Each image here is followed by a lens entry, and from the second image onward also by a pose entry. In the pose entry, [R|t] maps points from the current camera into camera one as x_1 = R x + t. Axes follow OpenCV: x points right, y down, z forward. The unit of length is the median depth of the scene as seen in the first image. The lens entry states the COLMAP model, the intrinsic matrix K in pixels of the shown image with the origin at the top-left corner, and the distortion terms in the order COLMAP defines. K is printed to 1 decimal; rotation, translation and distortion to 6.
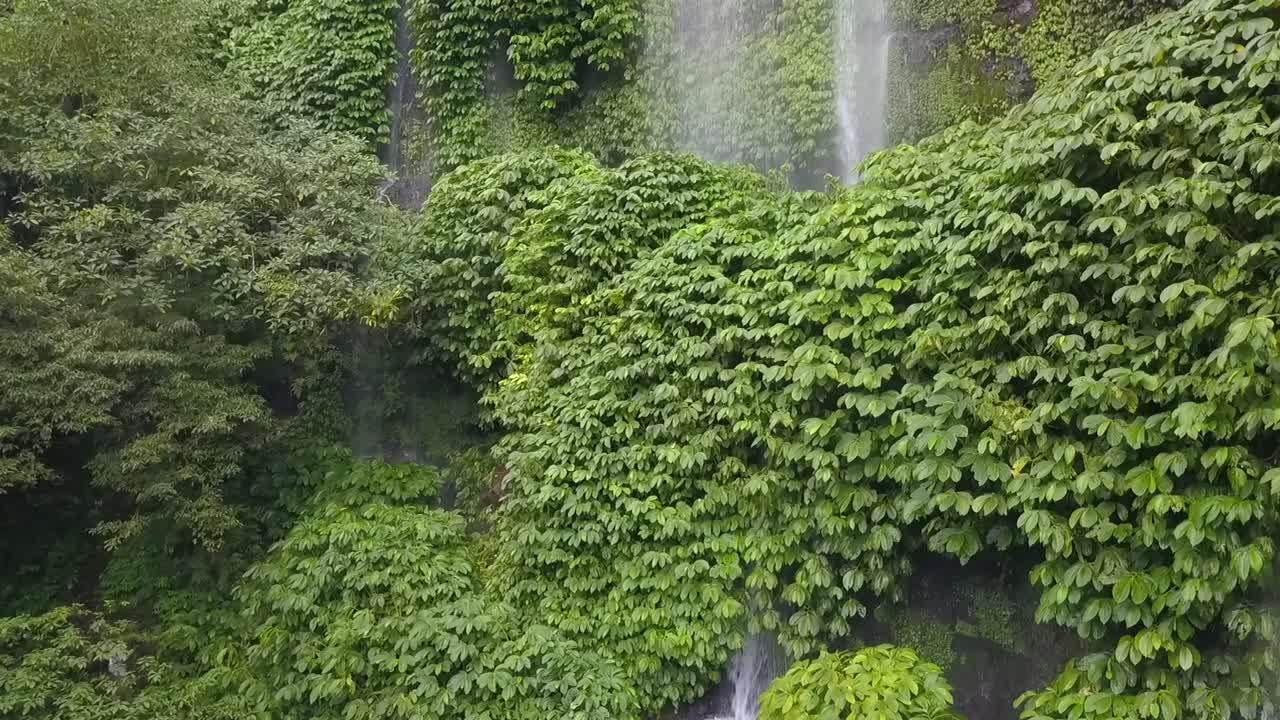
lens RADIAL K [[1021.9, 0, 640.0], [0, 1021.9, 360.0], [0, 0, 1]] dist [0.051968, -0.079625]
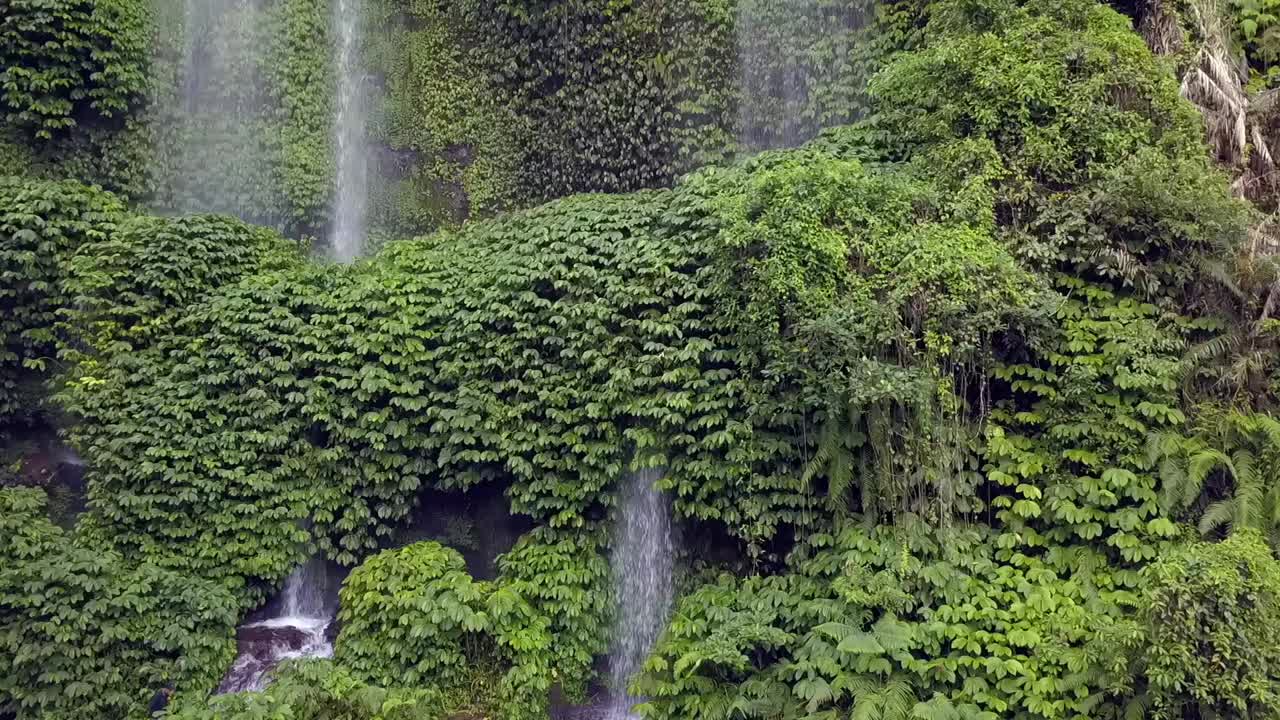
lens RADIAL K [[1021.9, 0, 640.0], [0, 1021.9, 360.0], [0, 0, 1]] dist [0.051968, -0.079625]
pose [[0.786515, 0.044761, 0.615947, -0.503094], [-0.037228, 0.998993, -0.025059, -0.000694], [-0.616448, -0.003221, 0.787389, -0.546292]]
